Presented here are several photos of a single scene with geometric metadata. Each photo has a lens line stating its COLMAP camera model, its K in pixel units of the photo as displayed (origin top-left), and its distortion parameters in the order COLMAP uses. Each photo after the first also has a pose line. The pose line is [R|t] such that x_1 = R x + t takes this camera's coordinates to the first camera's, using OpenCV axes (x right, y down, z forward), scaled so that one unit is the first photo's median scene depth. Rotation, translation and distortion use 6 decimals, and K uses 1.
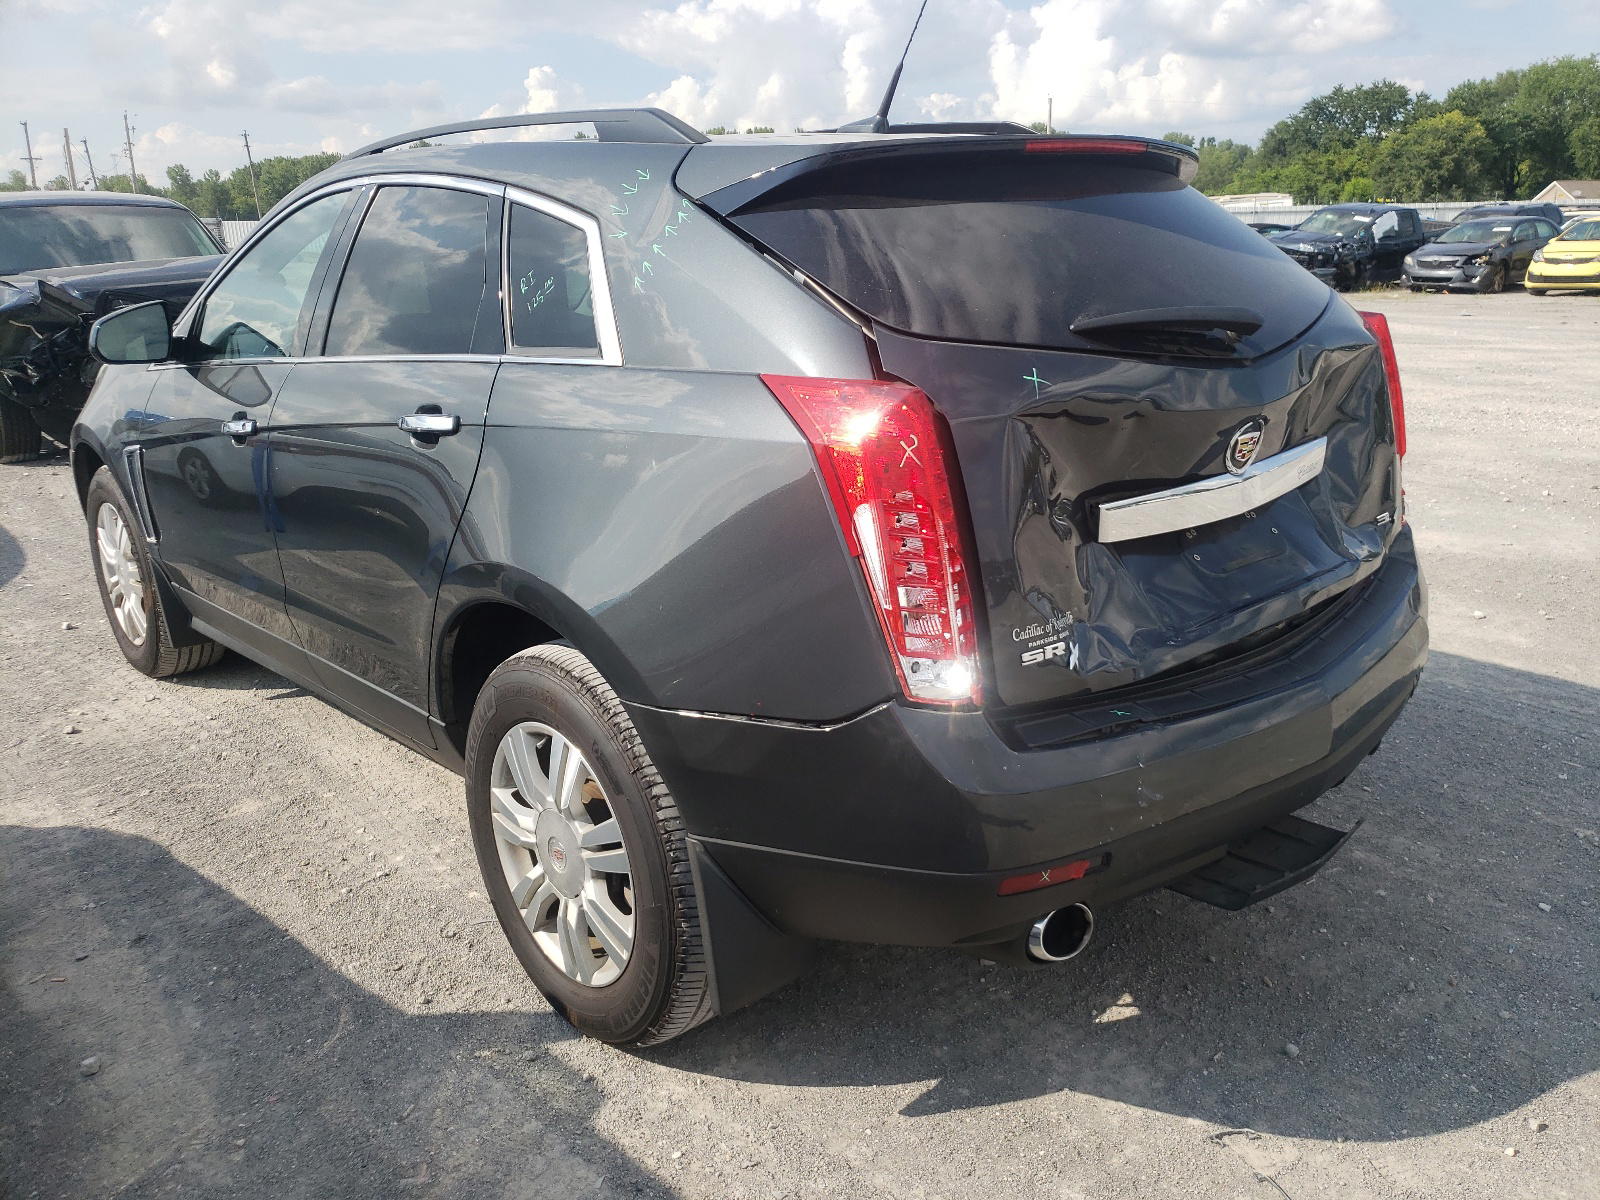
lens RADIAL K [[1204.9, 0, 798.1], [0, 1204.9, 592.7], [0, 0, 1]] dist [0.032125, 0.000506]
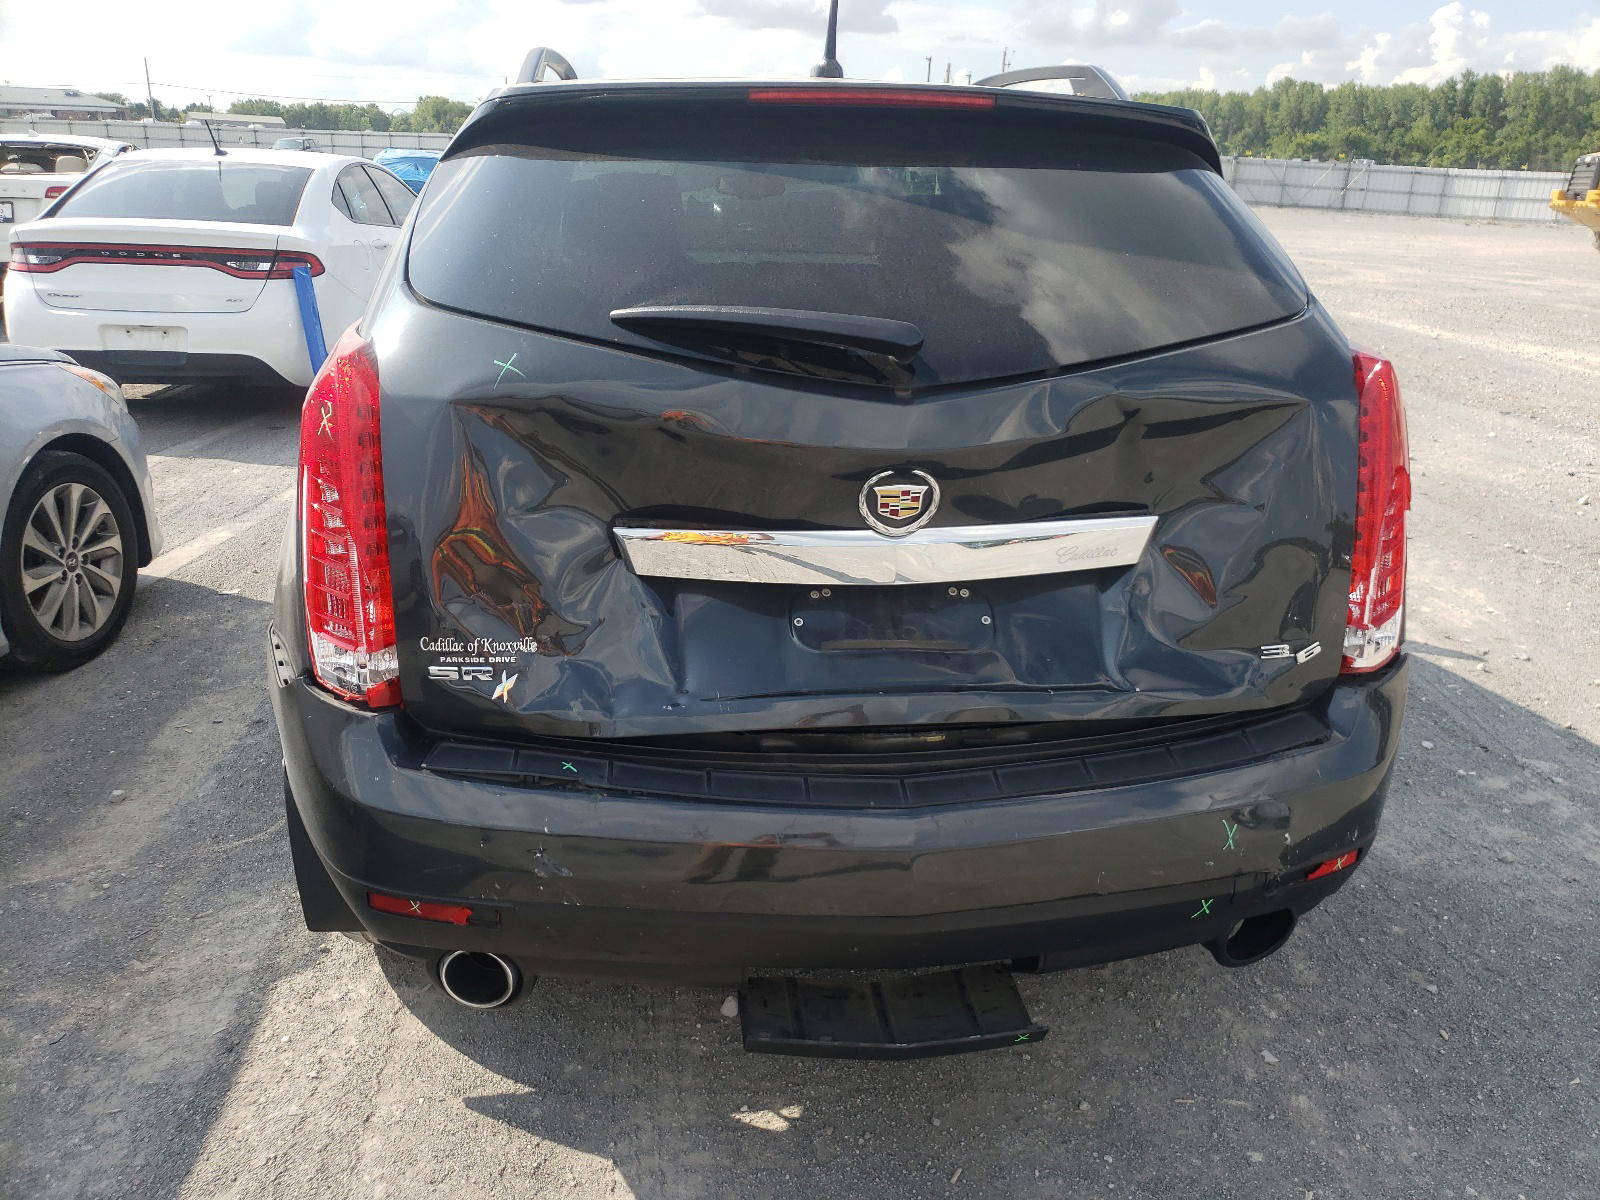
lens RADIAL K [[1204.9, 0, 799.9], [0, 1204.9, 608.5], [0, 0, 1]] dist [0.032125, 0.000506]
pose [[0.822027, 0.242022, -0.515458, 0.718120], [-0.209792, 0.970232, 0.120986, -0.131291], [0.529395, 0.008685, 0.848331, 0.309649]]
